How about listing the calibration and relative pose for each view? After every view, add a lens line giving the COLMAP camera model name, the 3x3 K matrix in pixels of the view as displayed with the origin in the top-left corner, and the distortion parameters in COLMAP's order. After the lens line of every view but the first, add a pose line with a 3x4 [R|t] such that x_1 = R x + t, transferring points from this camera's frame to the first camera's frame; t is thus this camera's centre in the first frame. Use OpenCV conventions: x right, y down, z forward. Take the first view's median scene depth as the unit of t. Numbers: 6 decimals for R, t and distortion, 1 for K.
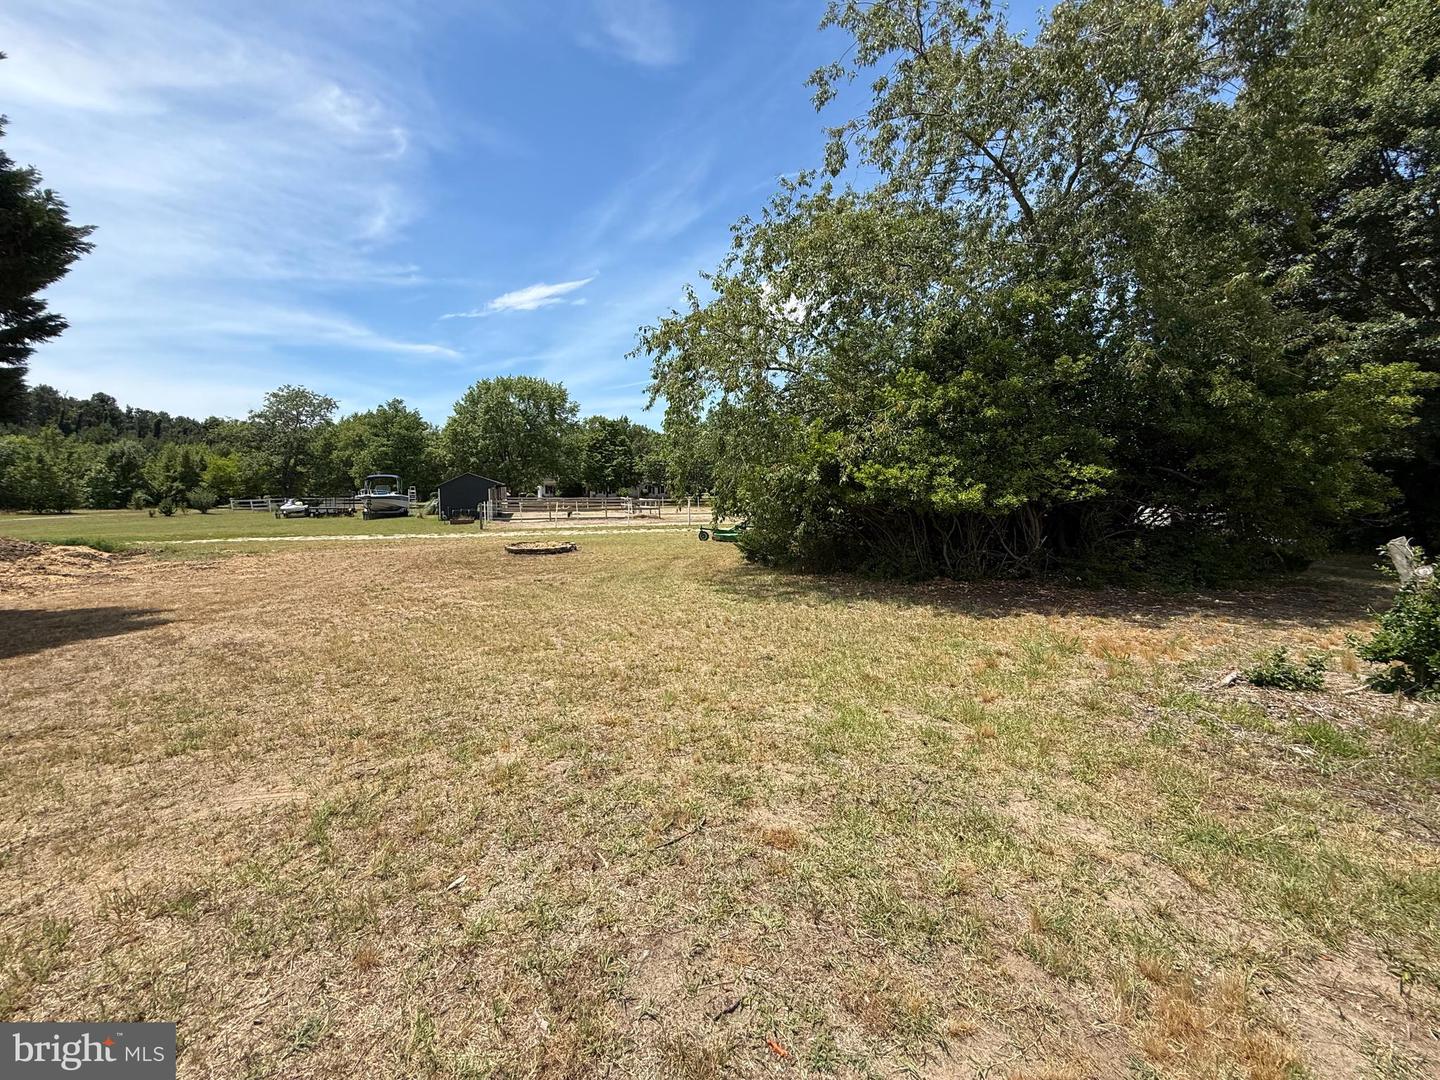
lens RADIAL K [[574.0, 0, 715.9], [0, 574.0, 544.3], [0, 0, 1]] dist [0.003137, -0.000676]
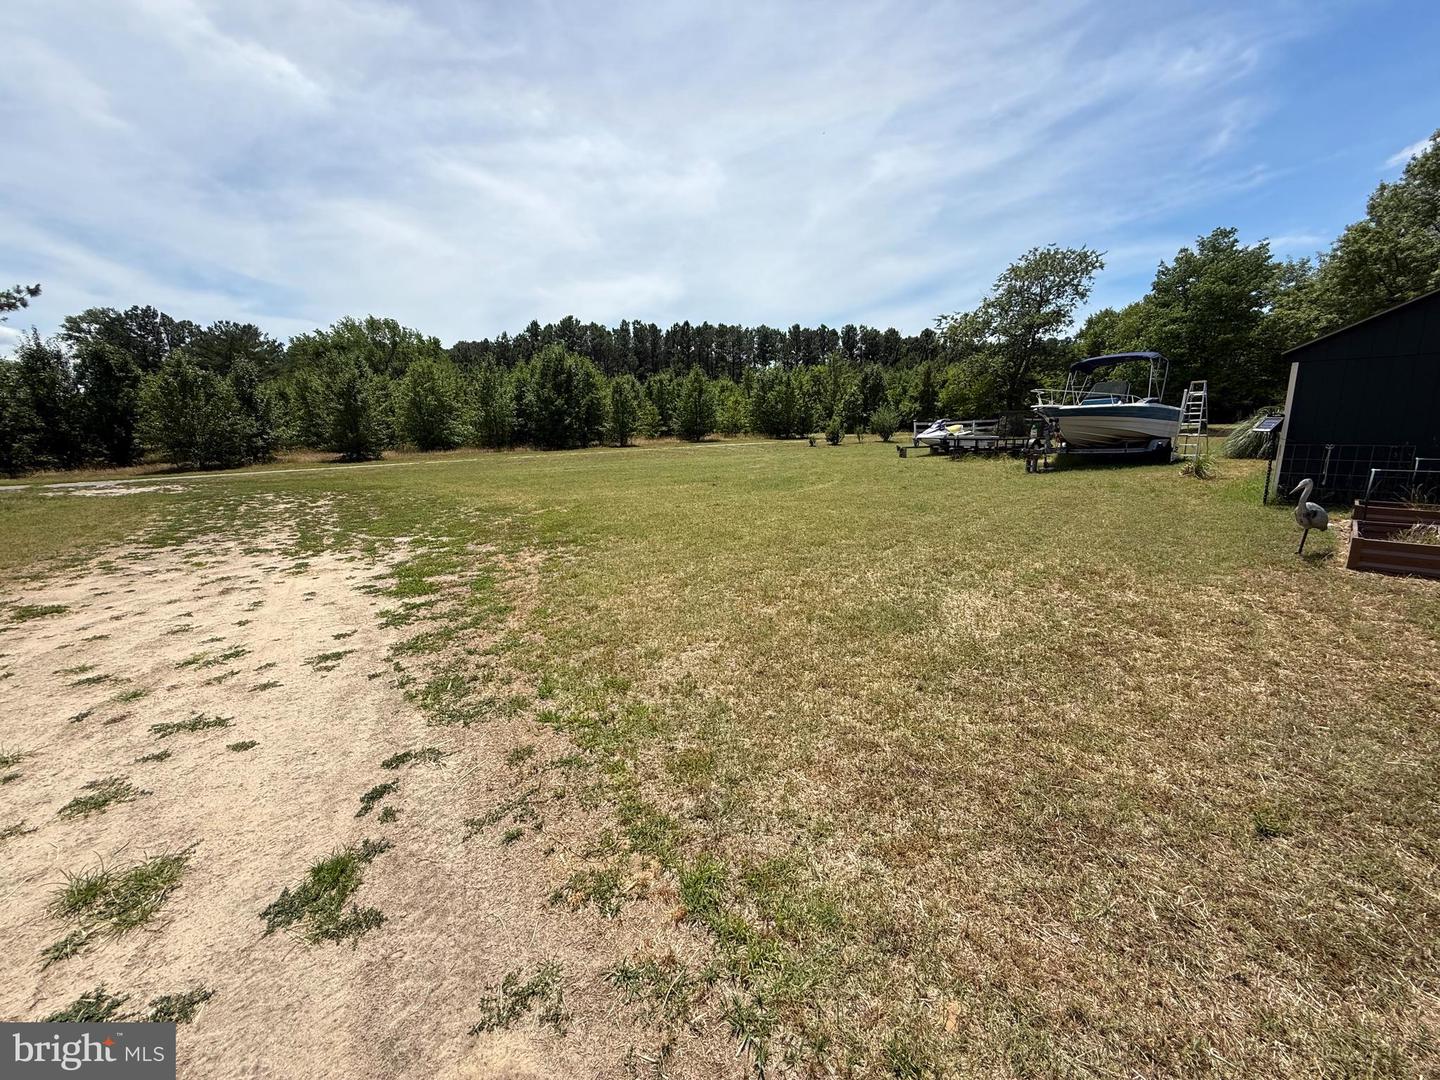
lens RADIAL K [[574.0, 0, 713.3], [0, 574.0, 541.4], [0, 0, 1]] dist [0.003137, -0.000676]
pose [[0.355350, 0.181262, -0.916990, -0.198736], [-0.061769, 0.983427, 0.170458, -0.030173], [0.932690, -0.003931, 0.360657, 0.405659]]
